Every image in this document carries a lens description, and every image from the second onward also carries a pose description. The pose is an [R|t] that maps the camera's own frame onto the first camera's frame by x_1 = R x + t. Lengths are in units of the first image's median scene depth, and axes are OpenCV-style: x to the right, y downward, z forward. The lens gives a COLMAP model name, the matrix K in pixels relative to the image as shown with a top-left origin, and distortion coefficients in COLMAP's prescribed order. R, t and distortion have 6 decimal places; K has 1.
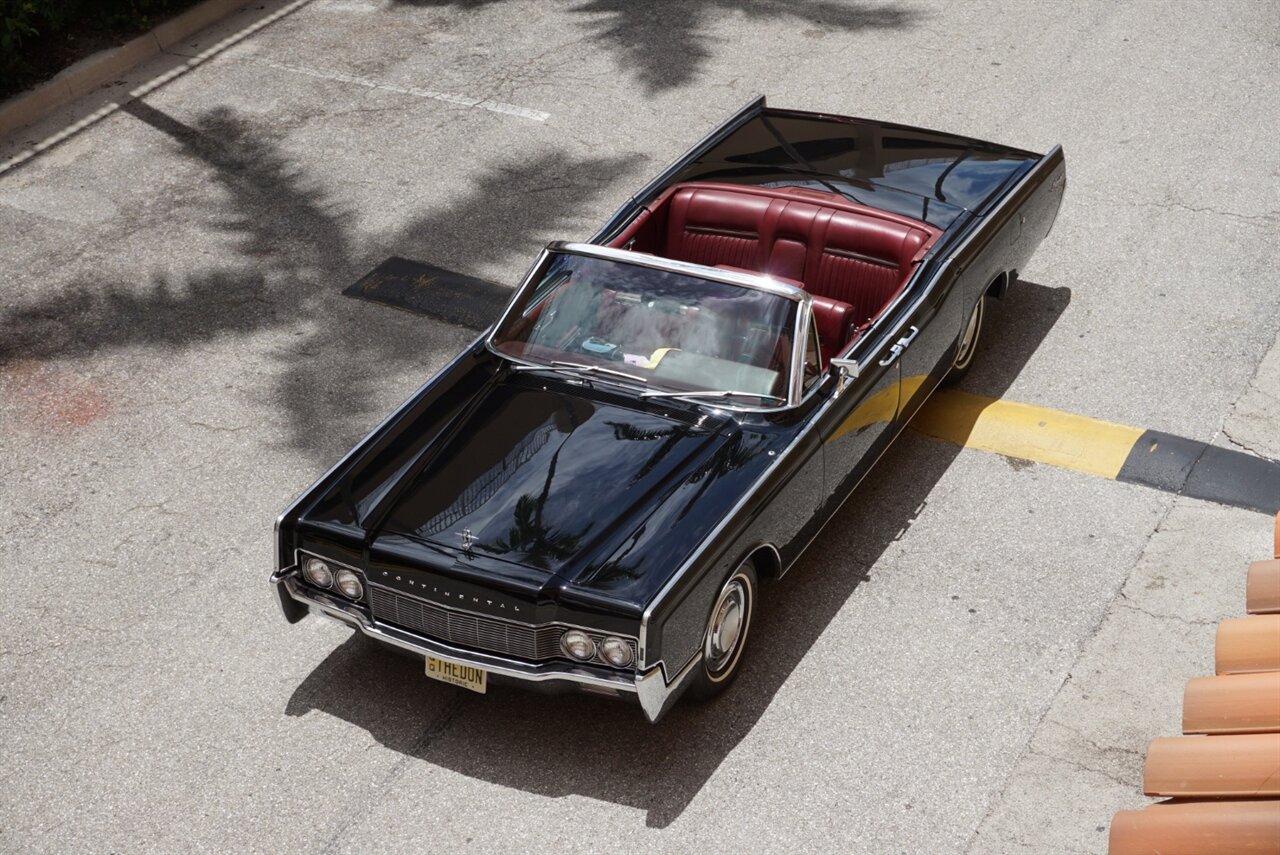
lens RADIAL K [[2441.4, 0, 639.9], [0, 2441.4, 429.9], [0, 0, 1]] dist [0.003760, 0.000000]
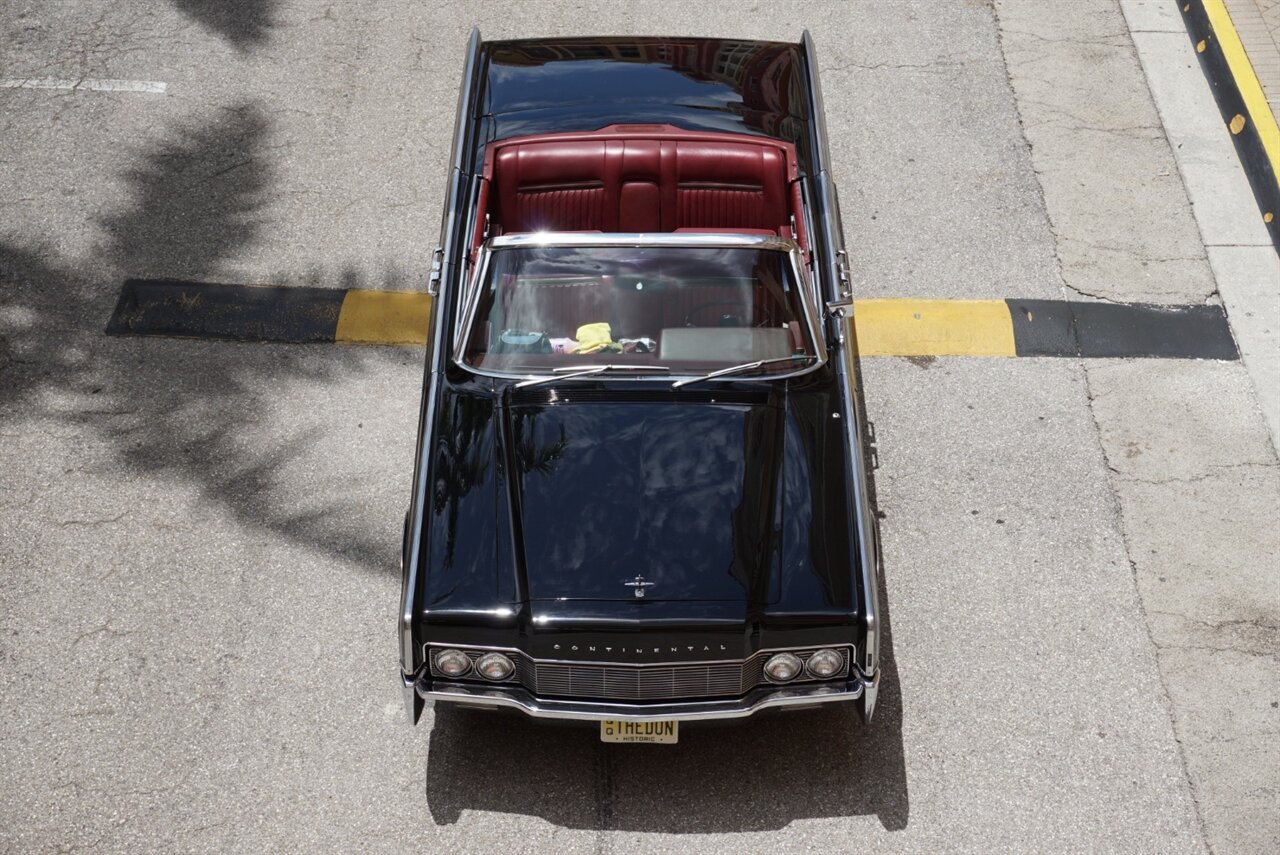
lens RADIAL K [[2441.4, 0, 640.4], [0, 2441.4, 425.2], [0, 0, 1]] dist [0.003760, 0.000000]
pose [[0.899224, -0.229232, 0.372625, -0.361561], [0.201776, 0.973045, 0.111671, -0.105955], [-0.388179, -0.025230, 0.921239, 0.144752]]
